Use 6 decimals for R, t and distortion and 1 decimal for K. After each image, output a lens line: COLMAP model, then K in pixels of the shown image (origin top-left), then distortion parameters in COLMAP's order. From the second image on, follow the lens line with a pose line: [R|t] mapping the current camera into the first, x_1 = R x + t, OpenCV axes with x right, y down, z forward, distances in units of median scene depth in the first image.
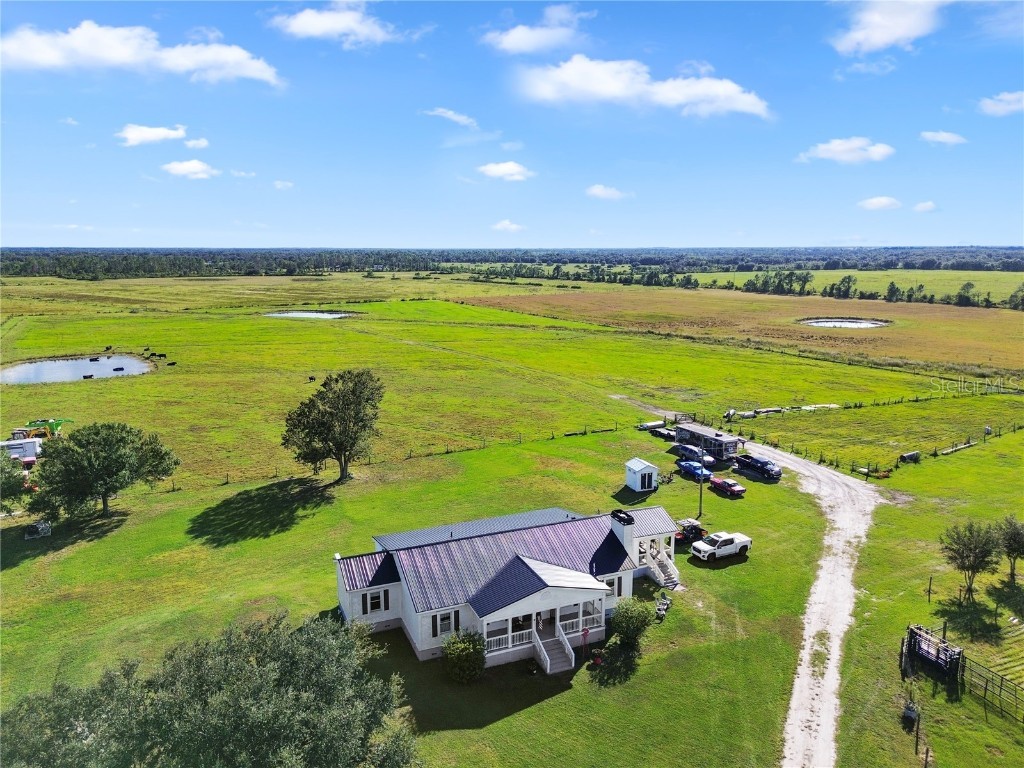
lens RADIAL K [[726.1, 0, 510.1], [0, 726.1, 385.6], [0, 0, 1]] dist [0.071420, -0.068155]
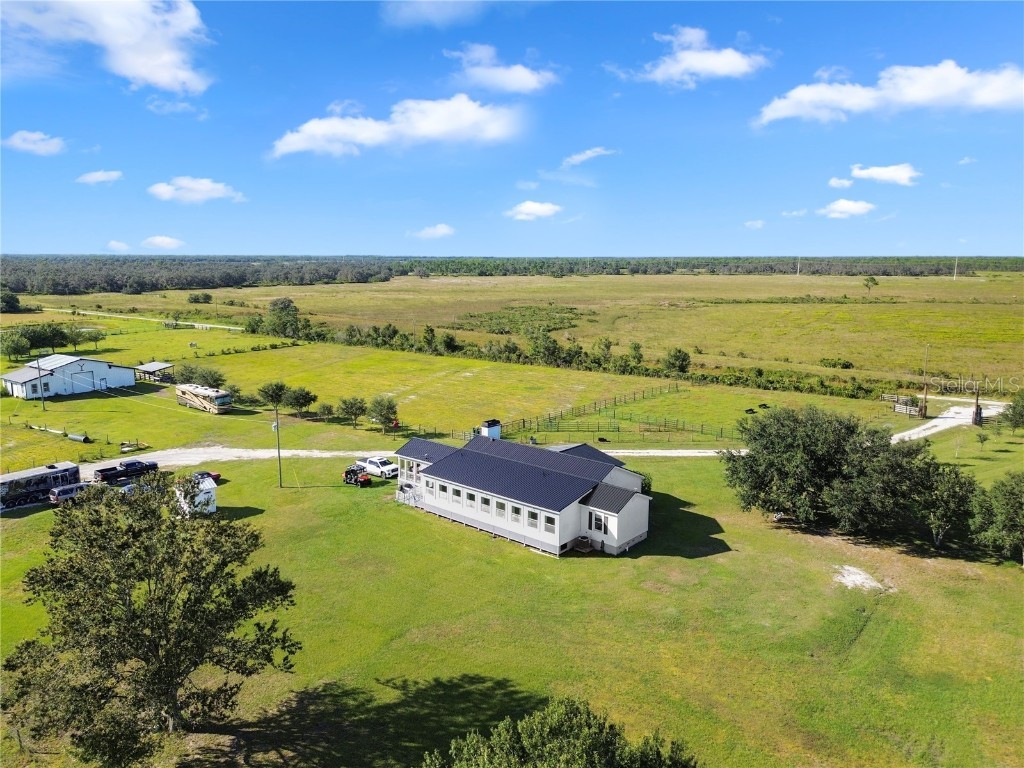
lens RADIAL K [[726.1, 0, 510.1], [0, 726.1, 385.6], [0, 0, 1]] dist [0.071420, -0.068155]
pose [[-0.440199, -0.156965, 0.884074, -0.497567], [0.167805, 0.952873, 0.252733, -0.107163], [-0.882081, 0.259605, -0.393114, 0.697094]]
